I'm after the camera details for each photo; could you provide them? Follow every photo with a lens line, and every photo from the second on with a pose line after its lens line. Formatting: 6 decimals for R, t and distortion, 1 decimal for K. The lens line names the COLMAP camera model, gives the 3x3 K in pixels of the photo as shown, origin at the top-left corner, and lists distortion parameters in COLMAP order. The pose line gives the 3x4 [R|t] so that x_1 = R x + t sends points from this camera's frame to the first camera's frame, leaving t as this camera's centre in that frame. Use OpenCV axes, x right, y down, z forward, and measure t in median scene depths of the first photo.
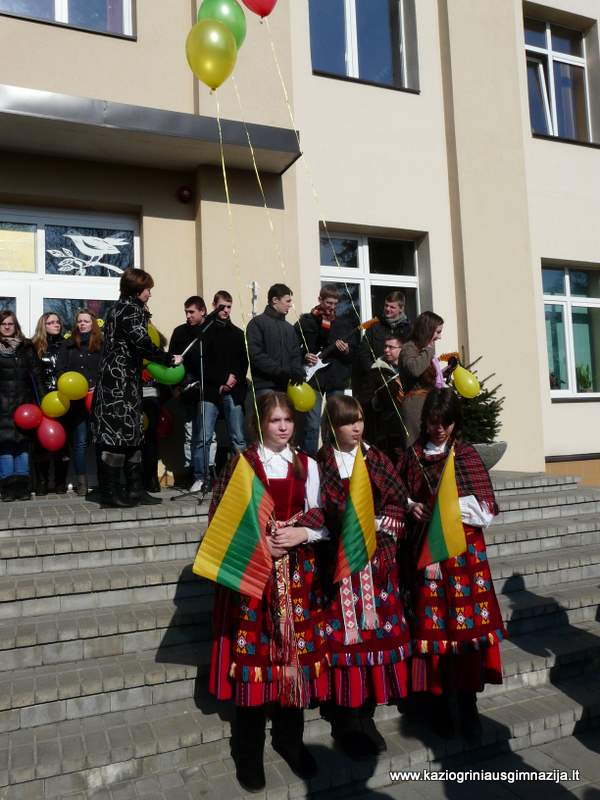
lens RADIAL K [[670.4, 0, 300.0], [0, 670.4, 400.0], [0, 0, 1]] dist [-0.068828, 0.083354]
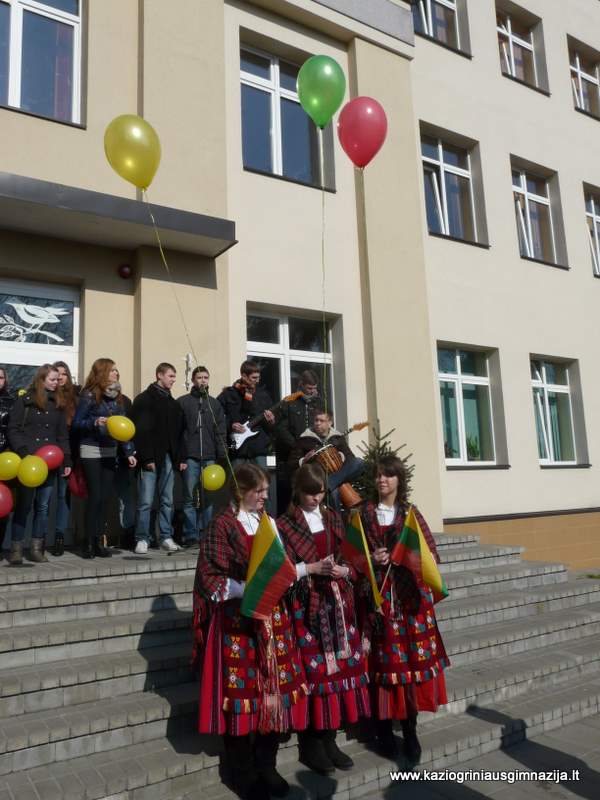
lens RADIAL K [[670.4, 0, 300.0], [0, 670.4, 400.0], [0, 0, 1]] dist [-0.068828, 0.083354]
pose [[0.985225, 0.028992, 0.168796, -0.071905], [-0.013016, 0.995393, -0.094993, -0.003722], [-0.170772, 0.091392, 0.981063, -0.083907]]
